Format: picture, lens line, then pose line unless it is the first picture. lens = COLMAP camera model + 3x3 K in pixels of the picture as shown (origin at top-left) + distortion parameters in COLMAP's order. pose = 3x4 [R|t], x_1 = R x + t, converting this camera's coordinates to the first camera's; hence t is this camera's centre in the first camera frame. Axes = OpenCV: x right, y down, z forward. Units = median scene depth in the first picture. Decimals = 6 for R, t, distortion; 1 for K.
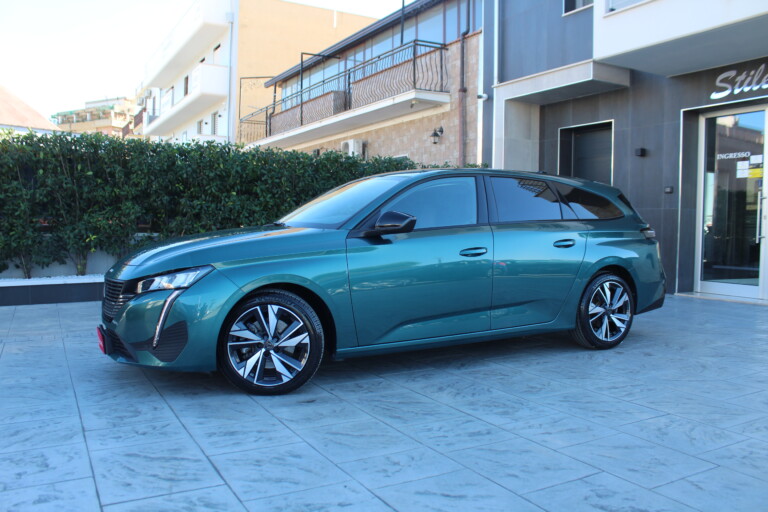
lens RADIAL K [[646.8, 0, 384.0], [0, 646.8, 256.0], [0, 0, 1]] dist [-0.157418, 0.135802]
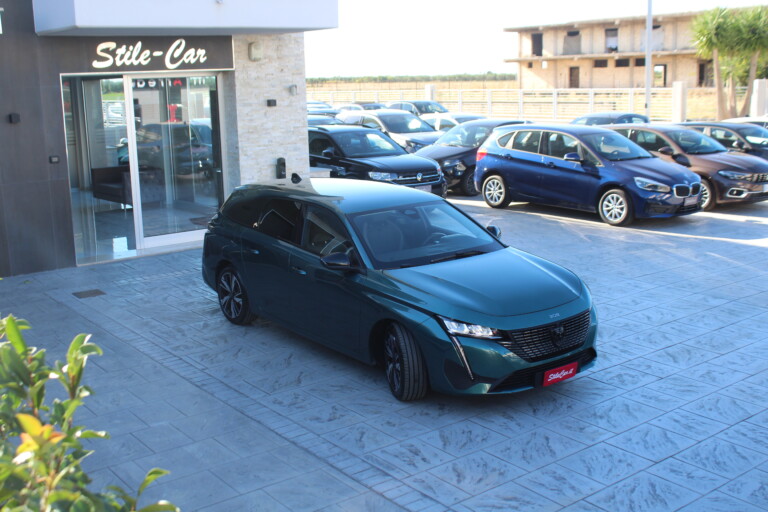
lens RADIAL K [[889.9, 0, 384.0], [0, 889.9, 256.0], [0, 0, 1]] dist [-0.003981, -0.005880]
pose [[-0.160192, -0.214774, 0.963437, -1.055341], [0.067764, 0.971346, 0.227804, -0.266141], [-0.984757, 0.101779, -0.141048, 0.817346]]
